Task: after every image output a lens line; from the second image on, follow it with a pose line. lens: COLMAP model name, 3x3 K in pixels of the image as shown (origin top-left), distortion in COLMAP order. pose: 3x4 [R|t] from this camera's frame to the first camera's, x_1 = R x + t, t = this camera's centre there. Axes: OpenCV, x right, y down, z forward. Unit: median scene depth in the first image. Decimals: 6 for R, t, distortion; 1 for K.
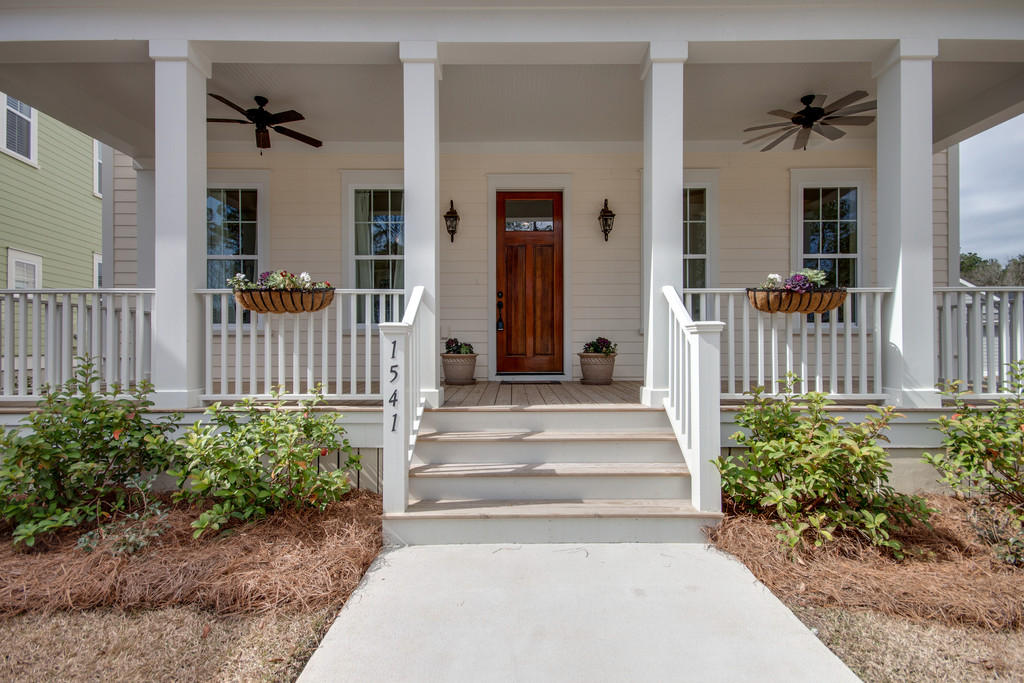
lens RADIAL K [[476.6, 0, 513.0], [0, 476.6, 341.1], [0, 0, 1]] dist [-0.001613, -0.000056]
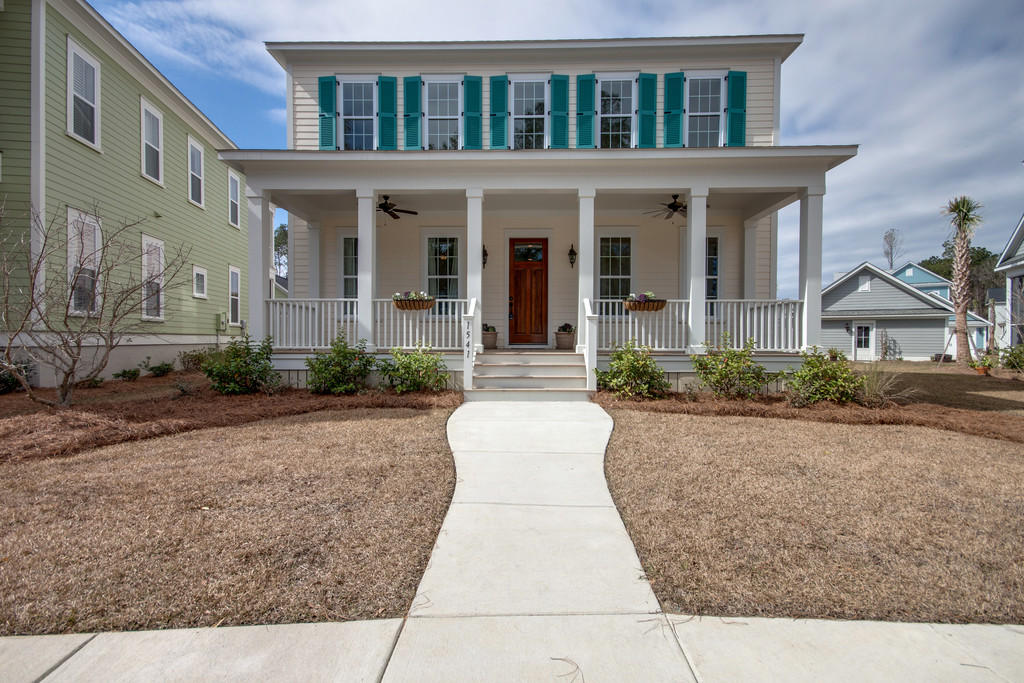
lens RADIAL K [[476.6, 0, 511.0], [0, 476.6, 338.8], [0, 0, 1]] dist [-0.001613, -0.000056]
pose [[0.999507, 0.006482, -0.030724, 0.044068], [-0.006049, 0.999881, 0.014182, 0.040068], [0.030812, -0.013990, 0.999427, -1.197821]]
